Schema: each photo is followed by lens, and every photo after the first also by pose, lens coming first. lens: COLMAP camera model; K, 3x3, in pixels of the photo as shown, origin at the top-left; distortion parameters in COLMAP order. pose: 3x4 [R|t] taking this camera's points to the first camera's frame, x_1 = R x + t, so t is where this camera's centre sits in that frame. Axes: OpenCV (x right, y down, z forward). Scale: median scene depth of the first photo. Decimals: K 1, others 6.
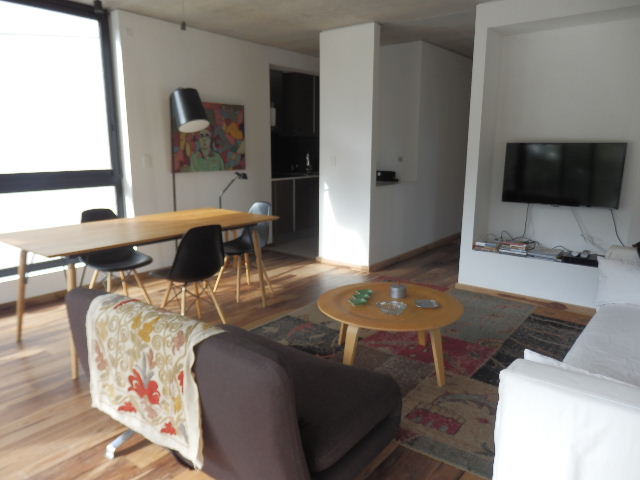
lens RADIAL K [[470.7, 0, 319.5], [0, 470.7, 239.6], [0, 0, 1]] dist [-0.001256, -0.003270]
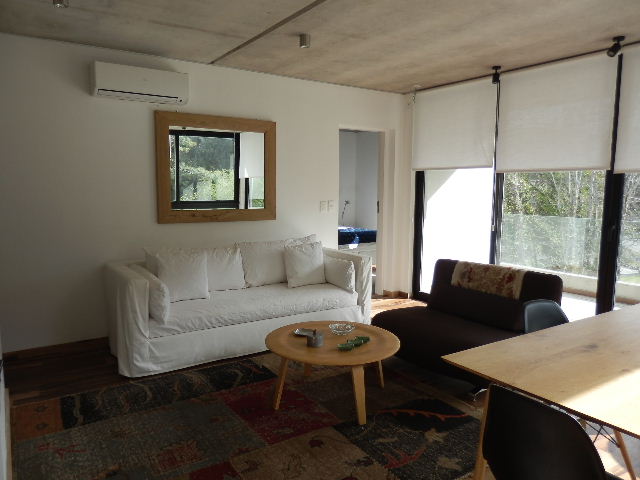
lens RADIAL K [[470.7, 0, 319.9], [0, 470.7, 239.4], [0, 0, 1]] dist [-0.001256, -0.003270]
pose [[-0.948371, -0.048350, 0.313456, -0.127367], [0.046712, 0.956241, 0.288826, -0.335234], [-0.313705, 0.288556, -0.904613, 1.624055]]
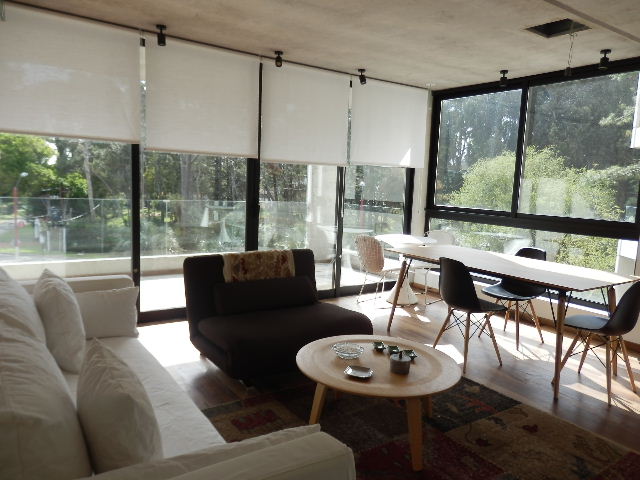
lens RADIAL K [[470.7, 0, 318.8], [0, 470.7, 239.2], [0, 0, 1]] dist [-0.001256, -0.003270]
pose [[-0.301892, 0.096878, -0.948407, 0.848117], [-0.226514, 0.959046, 0.170068, -0.180623], [0.926042, 0.266169, -0.267584, 0.913333]]
